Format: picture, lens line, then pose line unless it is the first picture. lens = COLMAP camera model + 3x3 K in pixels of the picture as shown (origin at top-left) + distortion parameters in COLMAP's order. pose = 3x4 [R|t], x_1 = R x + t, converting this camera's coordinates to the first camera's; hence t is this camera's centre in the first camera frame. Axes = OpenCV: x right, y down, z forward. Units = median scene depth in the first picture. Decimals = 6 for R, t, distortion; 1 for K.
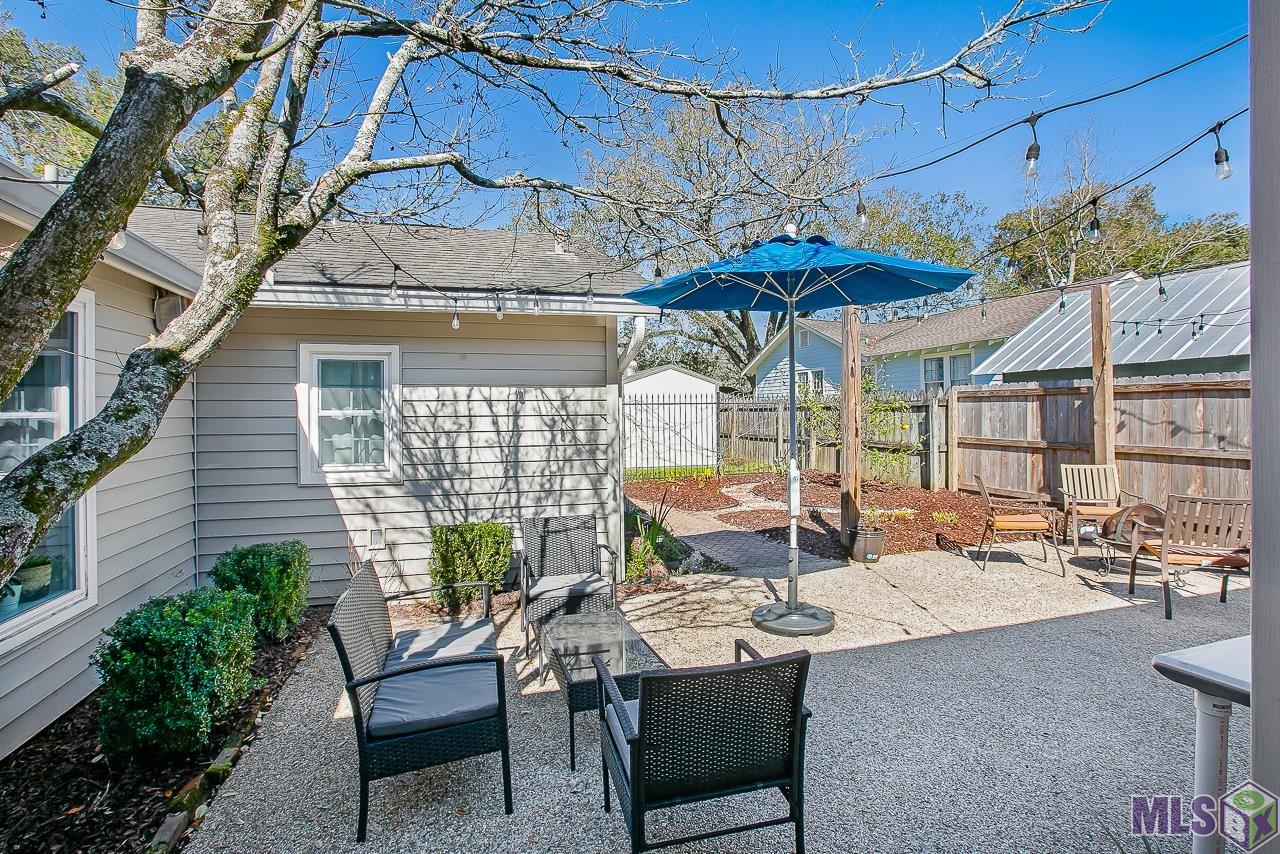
lens RADIAL K [[618.2, 0, 616.4], [0, 618.2, 423.7], [0, 0, 1]] dist [-0.038334, -0.000130]
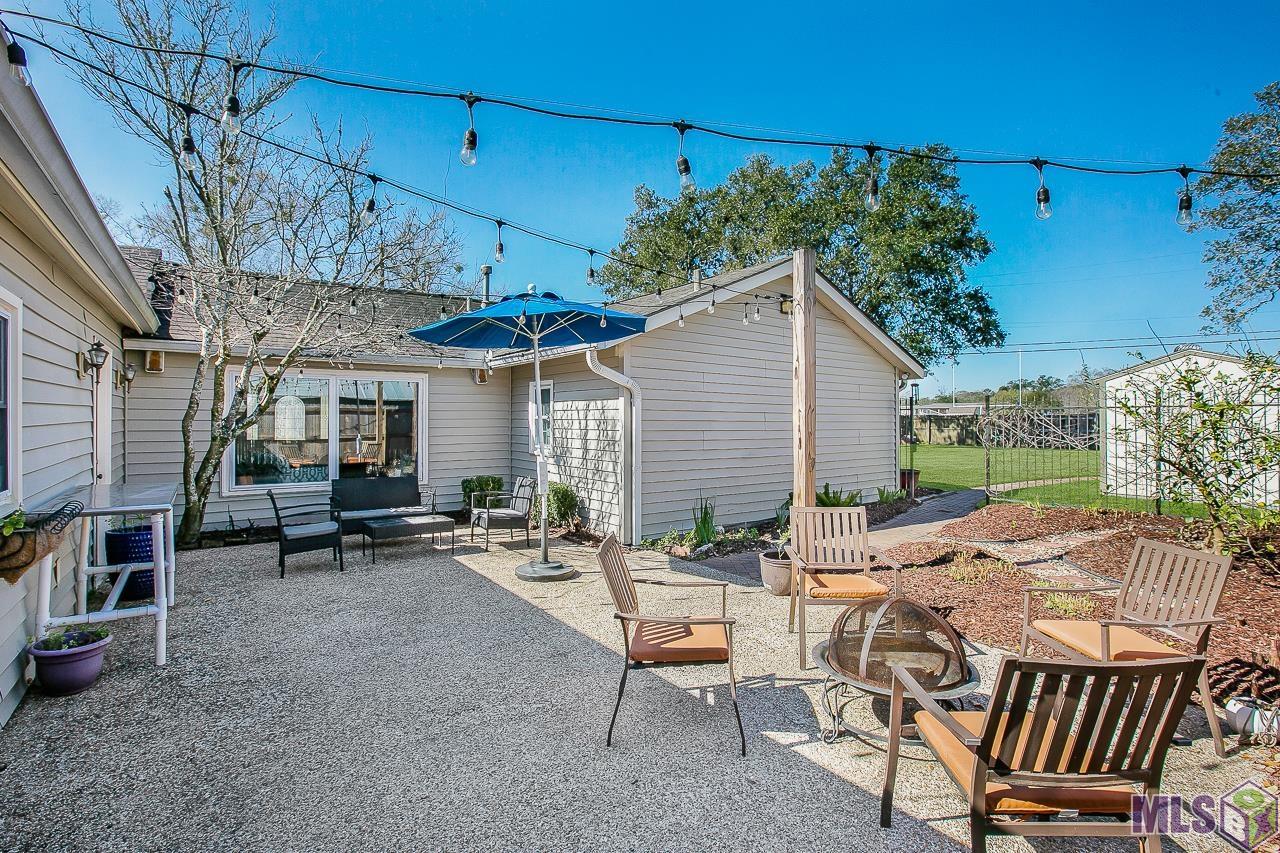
lens RADIAL K [[592.8, 0, 637.3], [0, 592.8, 413.6], [0, 0, 1]] dist [-0.049184, 0.023627]
pose [[0.352063, 0.004496, -0.935965, 1.308642], [-0.010934, 0.999940, 0.000691, -0.030515], [0.935912, 0.009990, 0.352091, 0.595594]]
